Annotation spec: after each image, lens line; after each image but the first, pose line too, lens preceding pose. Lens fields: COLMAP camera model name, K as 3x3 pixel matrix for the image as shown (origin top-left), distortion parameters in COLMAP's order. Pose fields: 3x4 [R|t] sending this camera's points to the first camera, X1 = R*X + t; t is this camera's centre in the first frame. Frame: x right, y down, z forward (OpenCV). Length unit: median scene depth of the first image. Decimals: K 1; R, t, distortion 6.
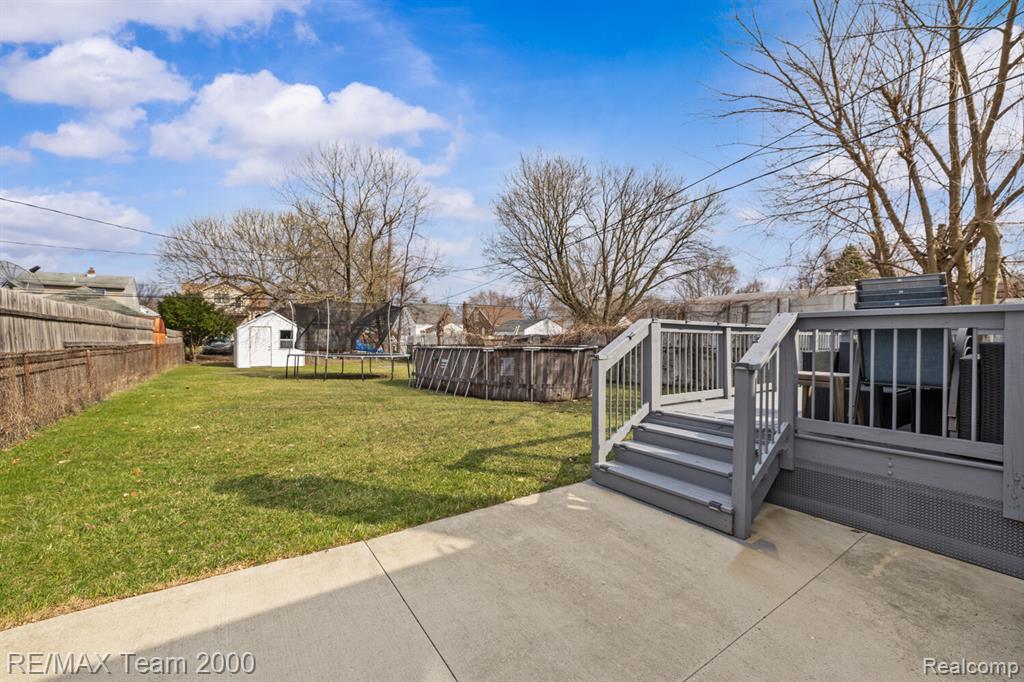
lens RADIAL K [[426.4, 0, 512.0], [0, 426.4, 341.0], [0, 0, 1]] dist [0.001293, 0.000196]
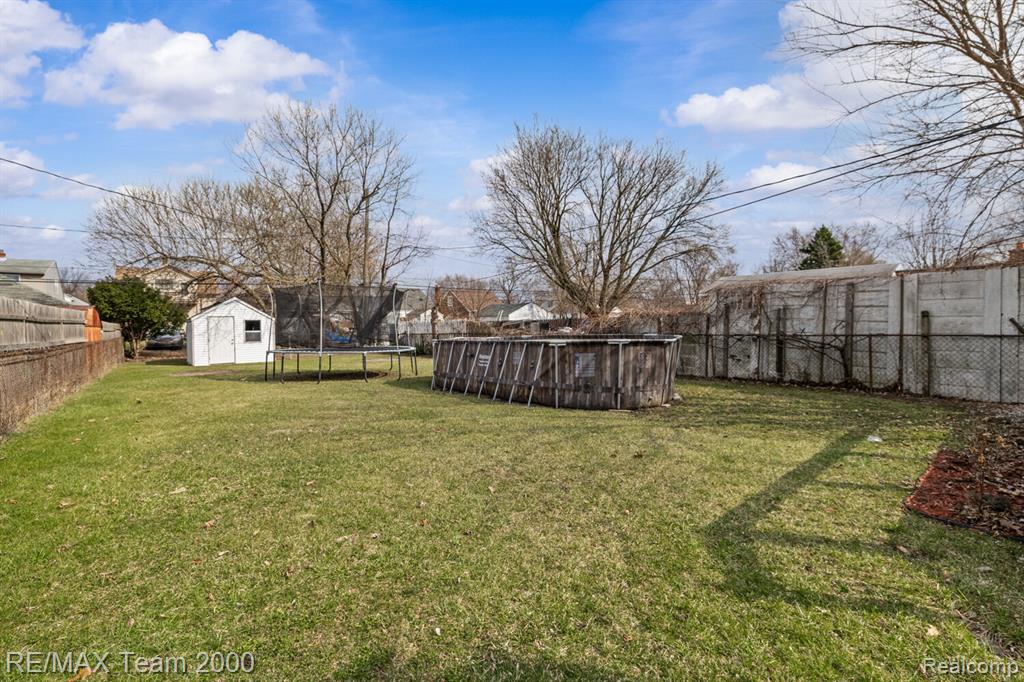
lens RADIAL K [[431.8, 0, 514.0], [0, 431.8, 329.4], [0, 0, 1]] dist [0.000198, -0.000303]
pose [[0.995913, -0.018534, 0.088399, -0.079454], [0.017758, 0.999797, 0.009560, -0.005526], [-0.088558, -0.007951, 0.996039, 0.088479]]
